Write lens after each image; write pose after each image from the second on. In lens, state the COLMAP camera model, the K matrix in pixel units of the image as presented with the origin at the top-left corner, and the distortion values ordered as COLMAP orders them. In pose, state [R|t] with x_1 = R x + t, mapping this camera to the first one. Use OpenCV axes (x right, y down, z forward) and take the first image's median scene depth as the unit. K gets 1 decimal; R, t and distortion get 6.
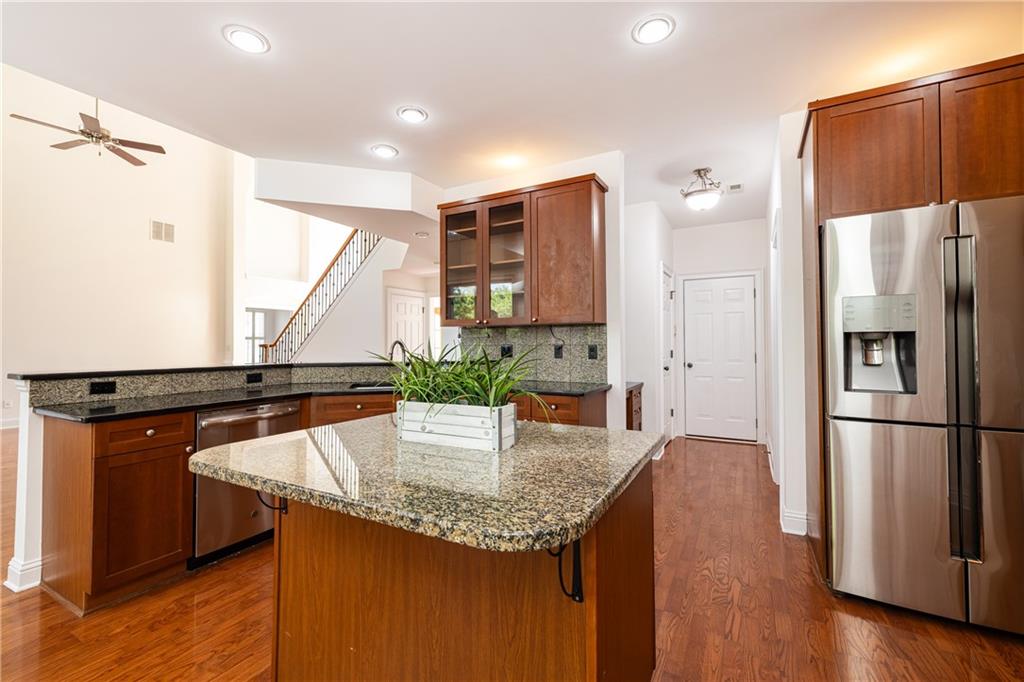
lens RADIAL K [[433.3, 0, 494.5], [0, 433.3, 336.0], [0, 0, 1]] dist [0.001759, 0.000459]
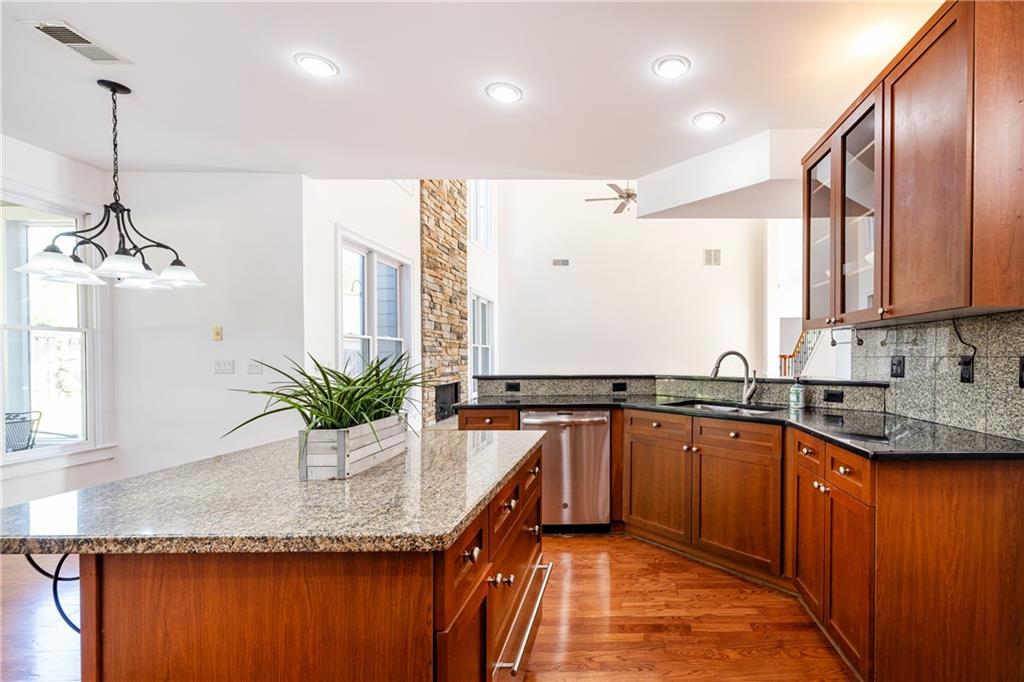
lens RADIAL K [[456.3, 0, 593.0], [0, 456.3, 357.6], [0, 0, 1]] dist [0.010539, 0.000081]
pose [[0.509460, 0.002208, -0.860491, 0.385803], [0.019140, 0.999720, 0.013897, 0.006428], [0.860281, -0.023550, 0.509276, 0.358551]]
